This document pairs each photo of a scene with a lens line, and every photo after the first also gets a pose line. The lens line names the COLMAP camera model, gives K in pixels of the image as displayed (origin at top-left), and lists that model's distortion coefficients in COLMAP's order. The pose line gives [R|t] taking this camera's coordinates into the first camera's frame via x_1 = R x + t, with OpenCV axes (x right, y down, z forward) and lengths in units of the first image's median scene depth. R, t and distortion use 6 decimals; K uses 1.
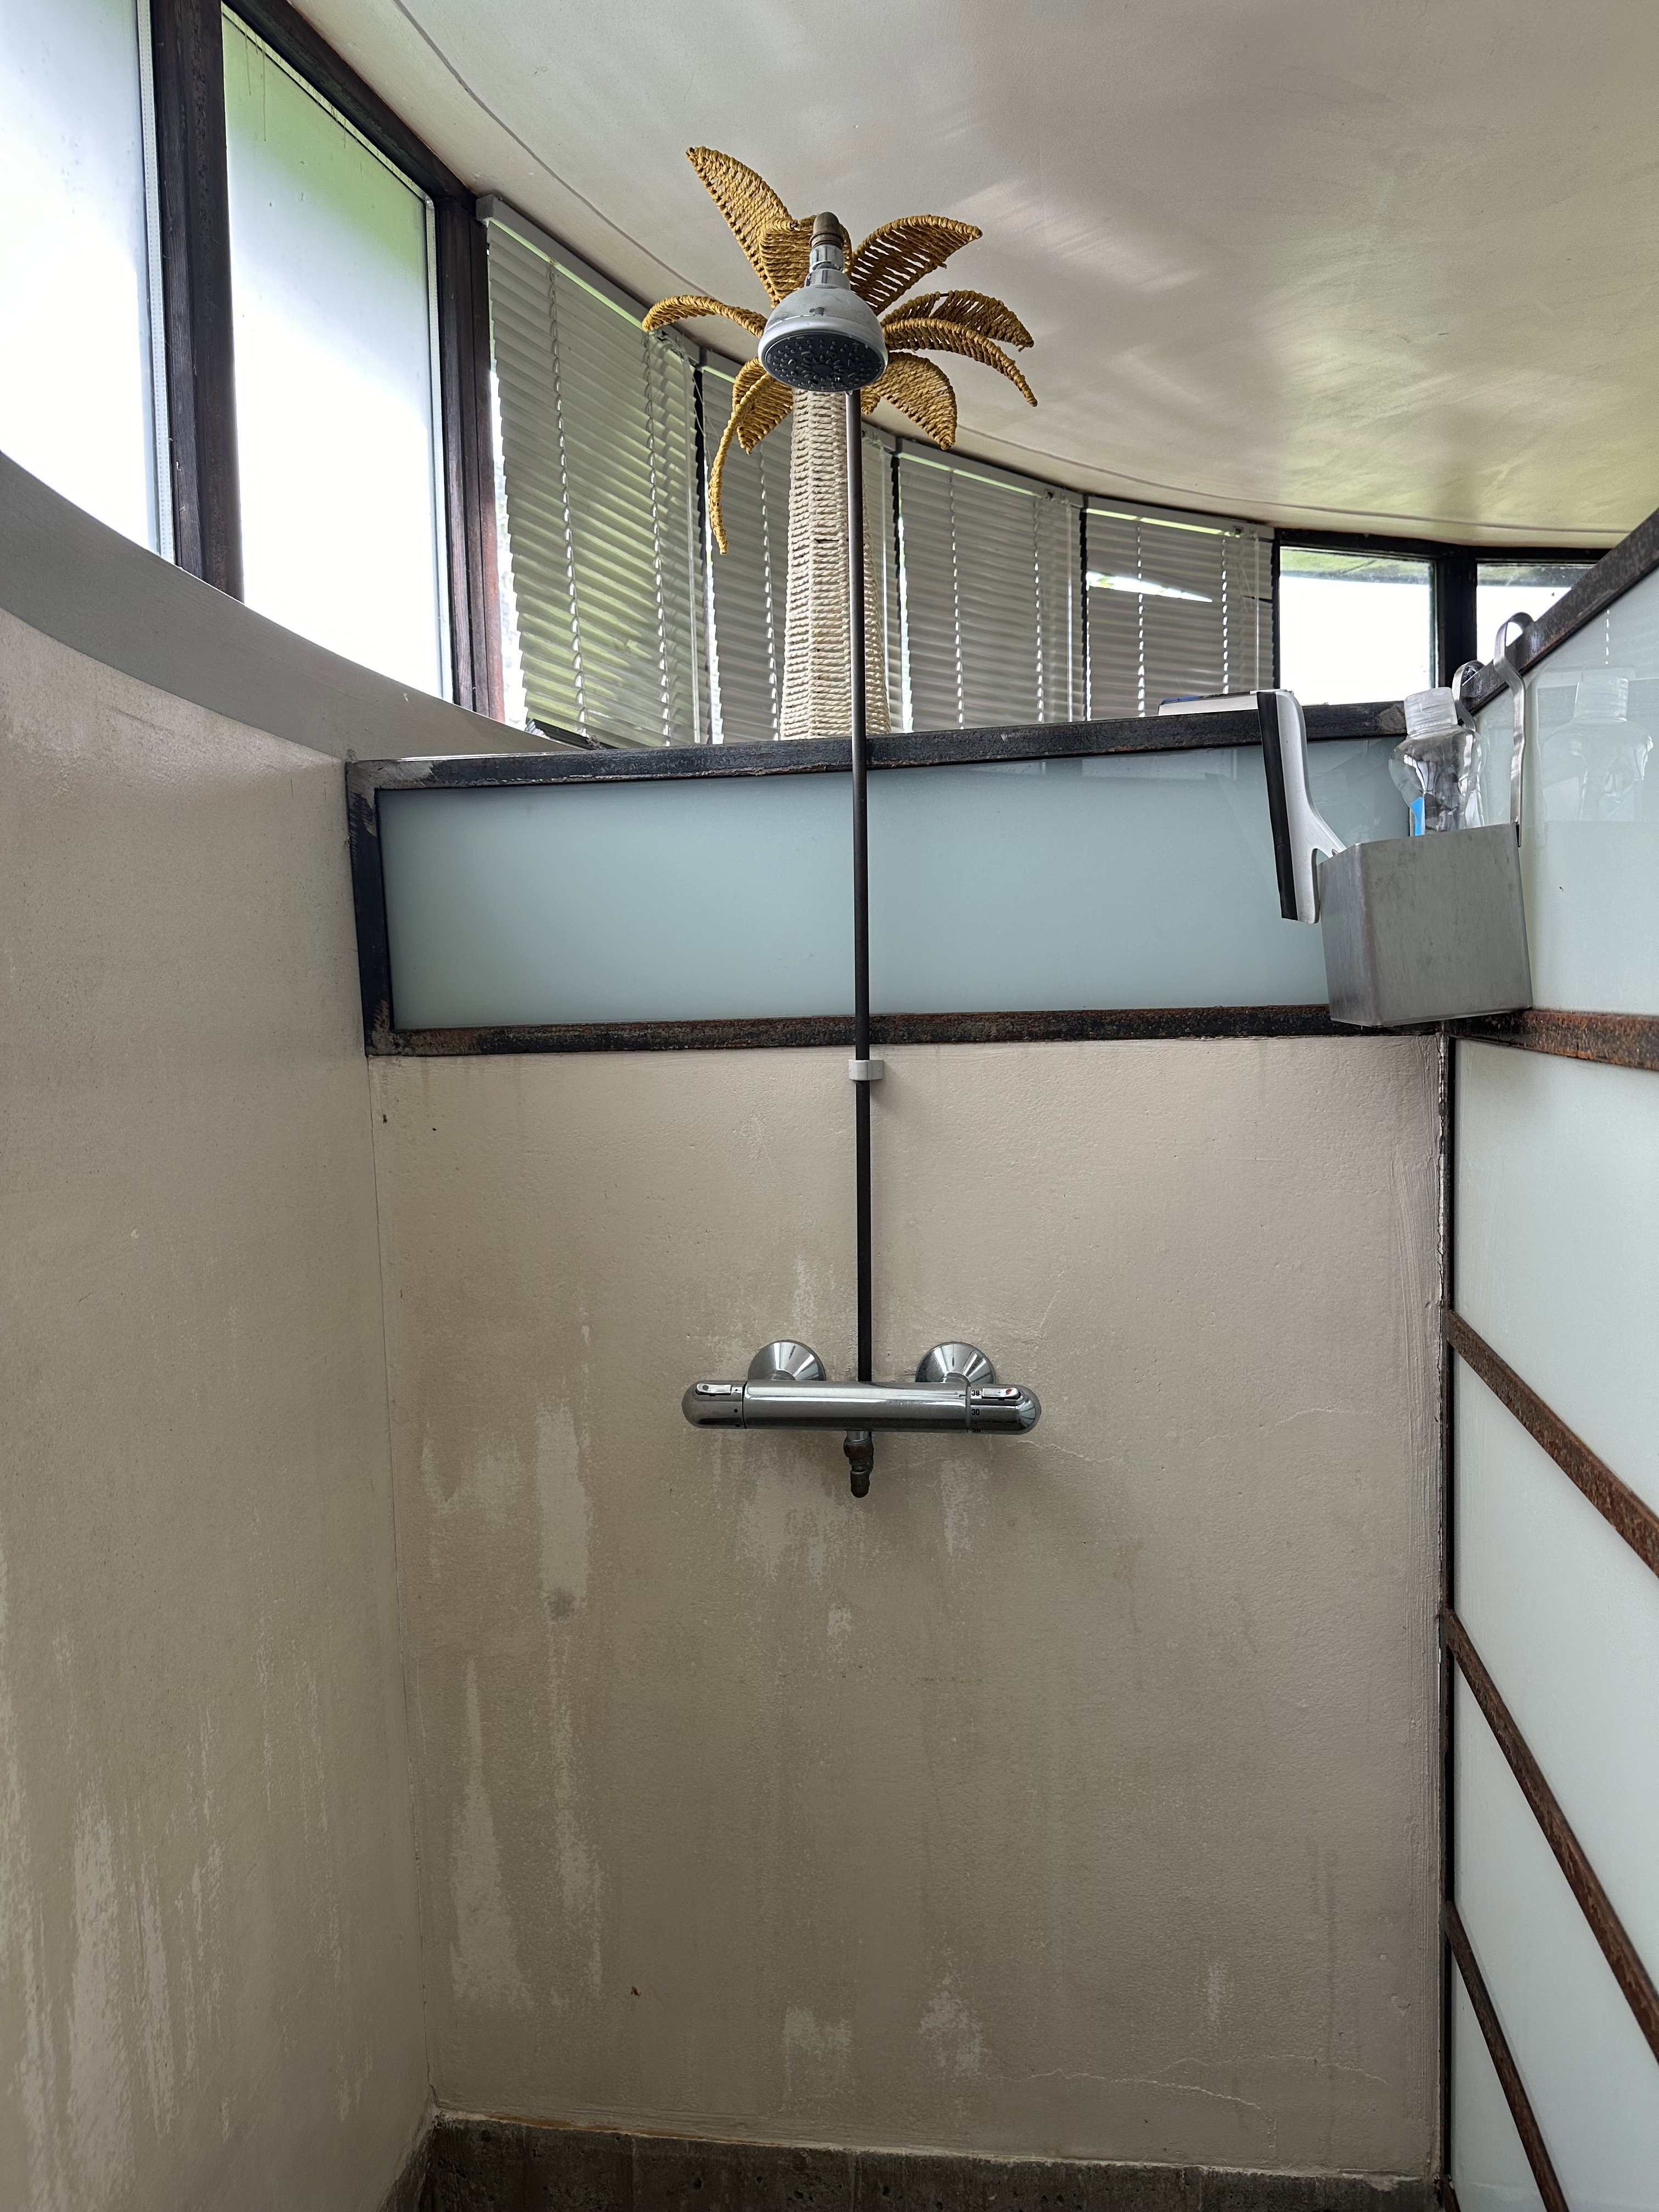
lens RADIAL K [[1564.8, 0, 830.3], [0, 1564.8, 1096.1], [0, 0, 1]] dist [0.074802, -0.089890]
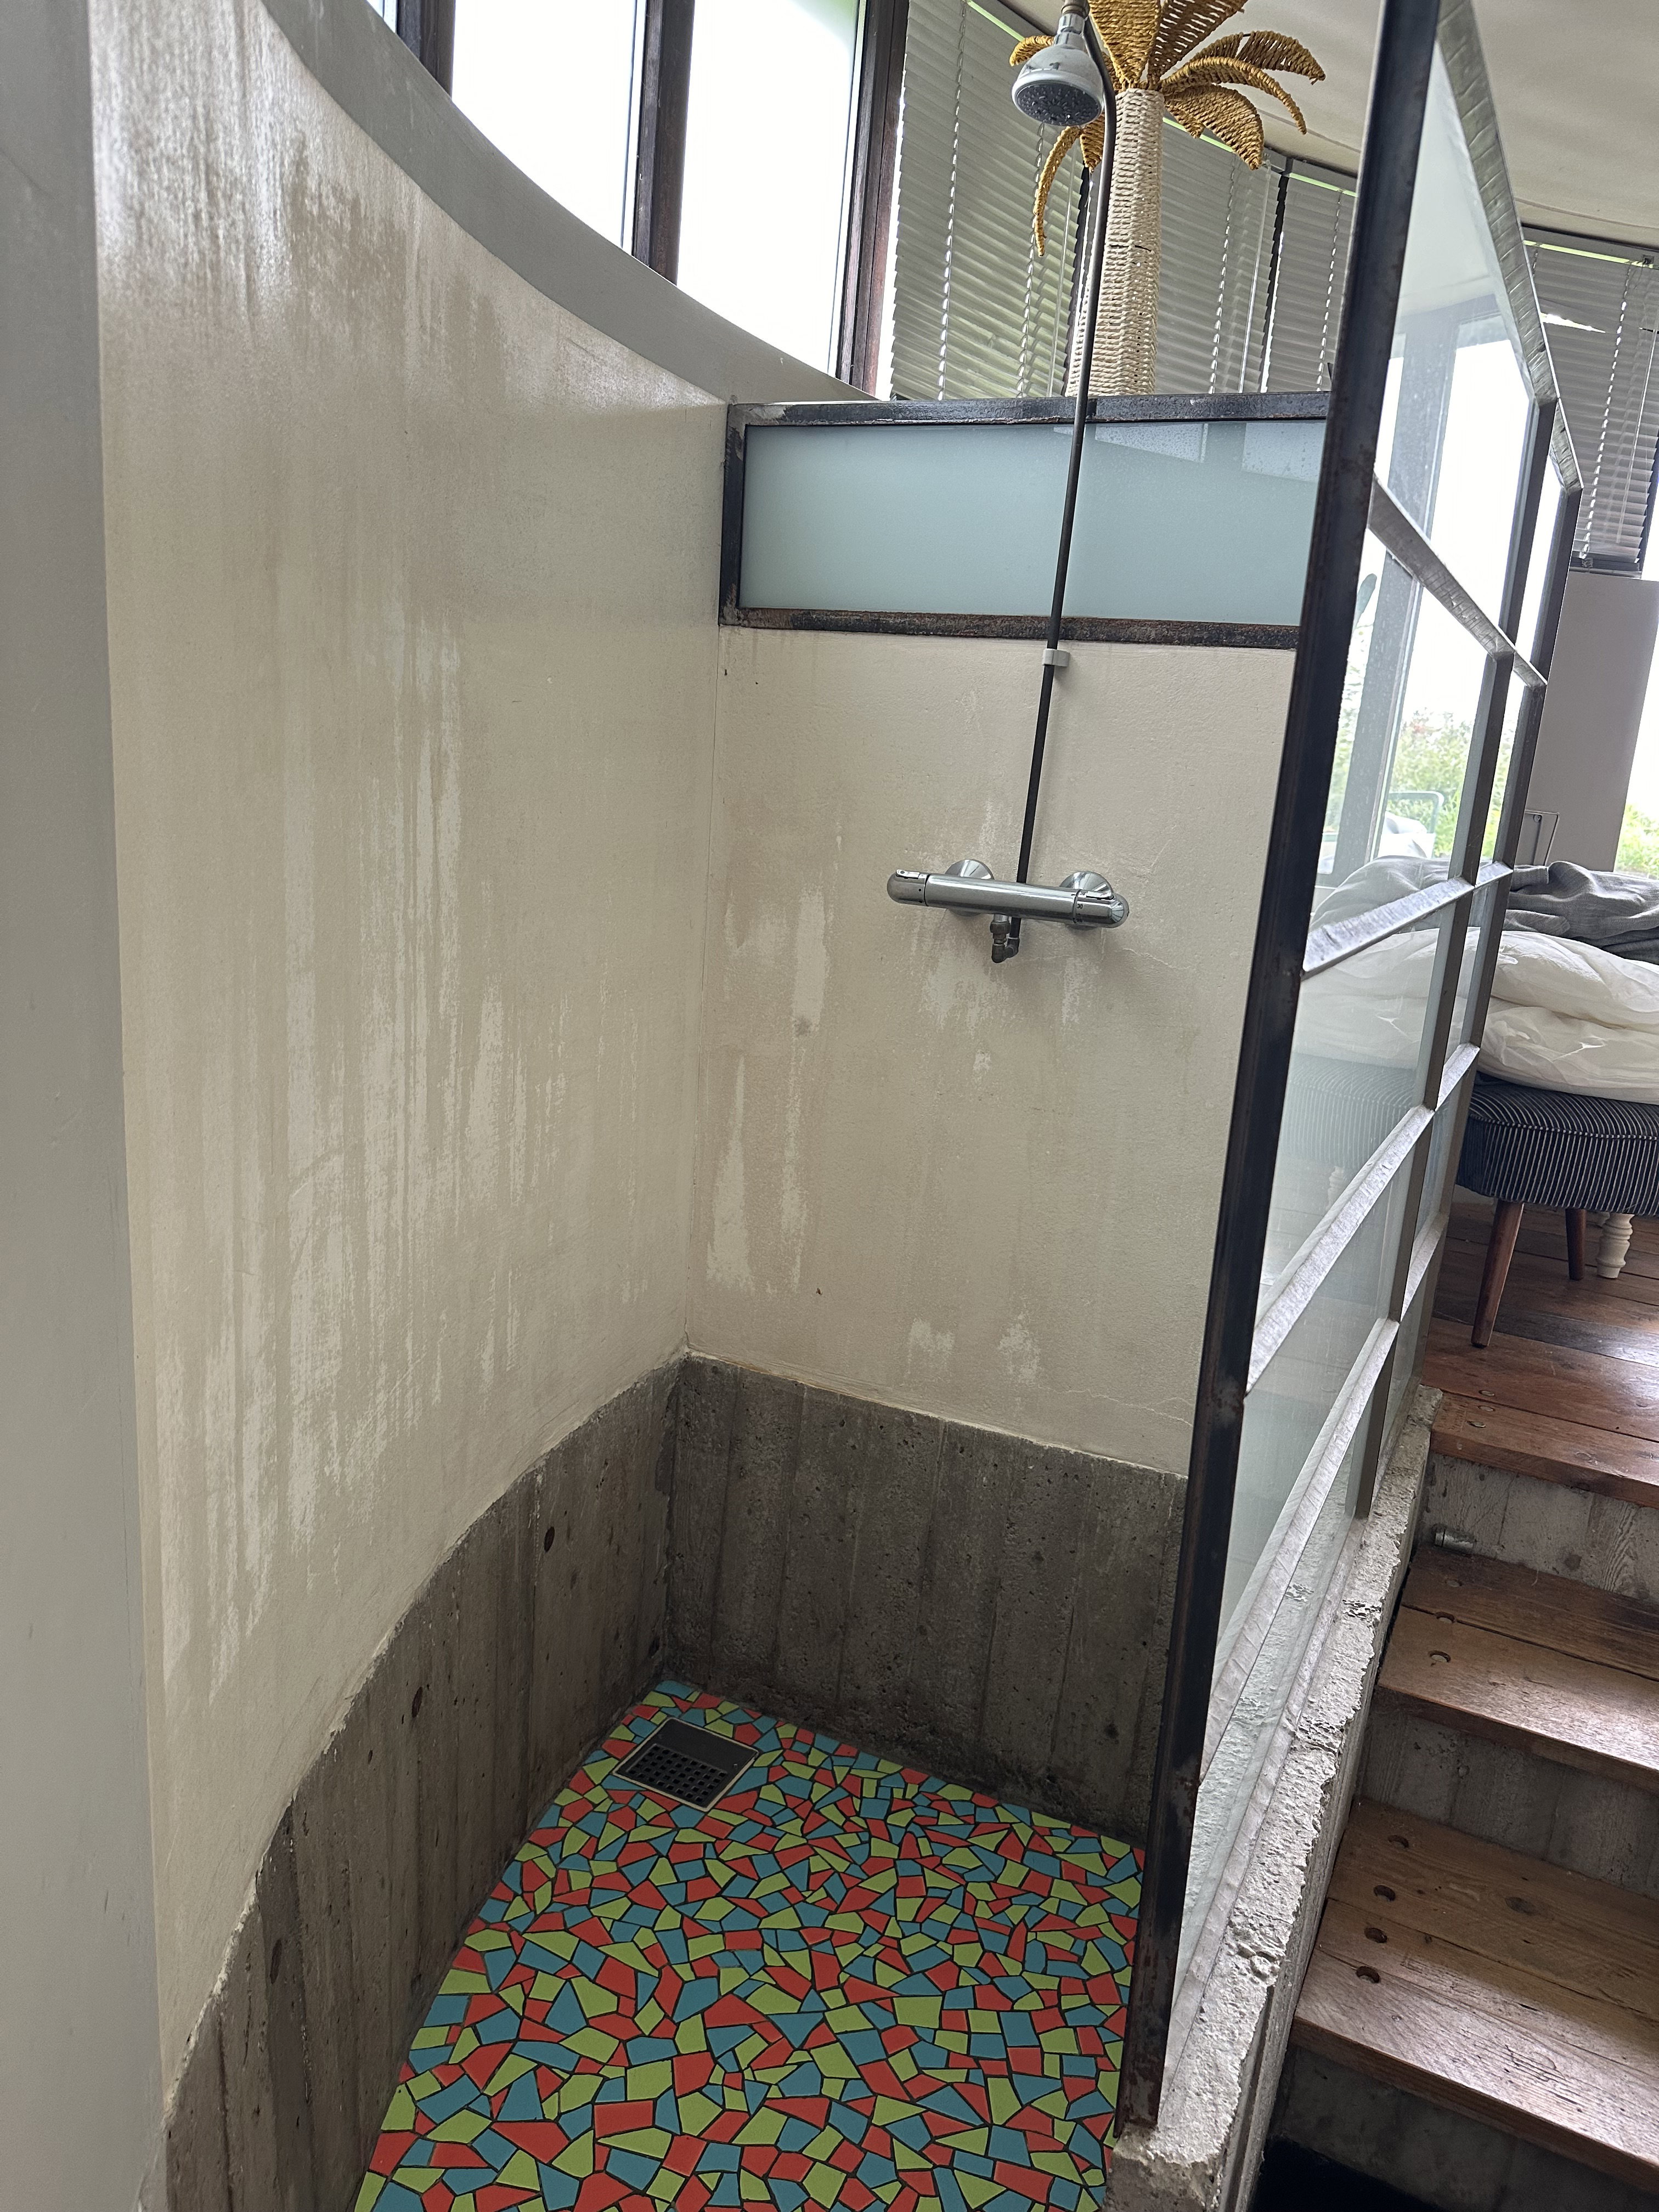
lens RADIAL K [[1564.8, 0, 824.6], [0, 1564.8, 1091.8], [0, 0, 1]] dist [0.074802, -0.089890]
pose [[0.951467, 0.165957, -0.259170, 0.243955], [-0.127472, 0.979026, 0.158930, 0.154516], [0.280110, -0.118180, 0.952666, -0.395035]]
